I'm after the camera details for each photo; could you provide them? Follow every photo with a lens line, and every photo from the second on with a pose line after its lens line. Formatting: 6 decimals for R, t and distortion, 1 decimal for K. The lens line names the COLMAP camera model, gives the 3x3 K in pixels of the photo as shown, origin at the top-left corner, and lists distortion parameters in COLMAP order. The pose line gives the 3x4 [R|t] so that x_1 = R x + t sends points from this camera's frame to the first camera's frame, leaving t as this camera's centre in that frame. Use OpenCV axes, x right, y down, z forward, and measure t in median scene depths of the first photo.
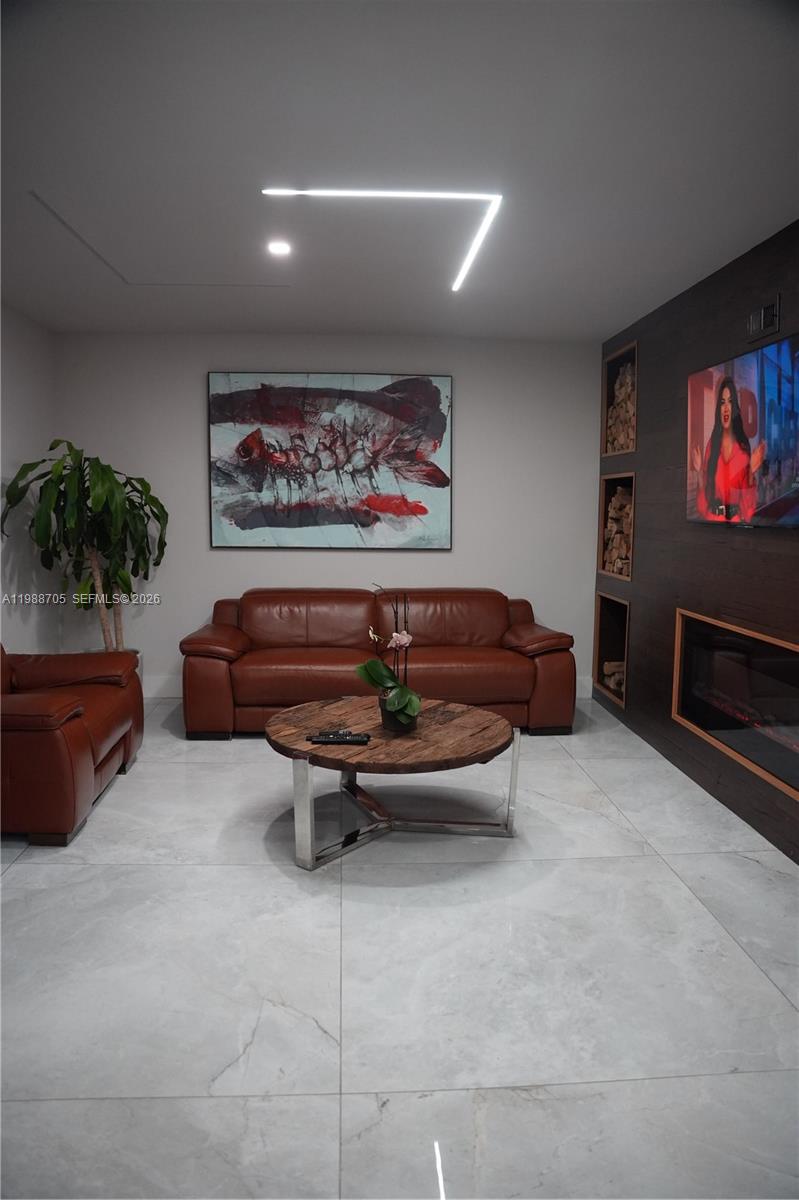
lens RADIAL K [[813.6, 0, 401.6], [0, 813.6, 628.5], [0, 0, 1]] dist [-0.052731, -0.000769]
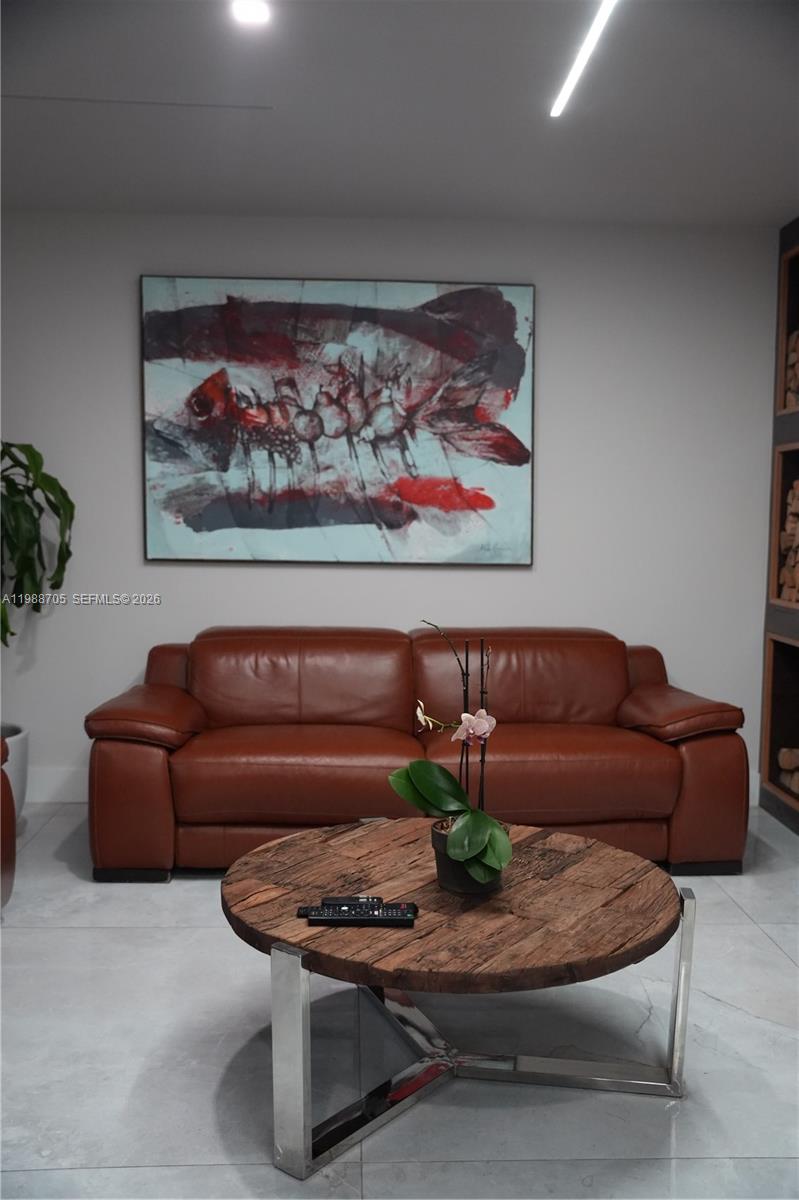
lens RADIAL K [[1130.3, 0, 406.2], [0, 1130.3, 648.3], [0, 0, 1]] dist [0.071835, 0.000000]
pose [[0.999776, 0.004541, -0.020662, -0.018612], [-0.005148, 0.999554, -0.029406, -0.008770], [0.020519, 0.029506, 0.999354, 0.149202]]
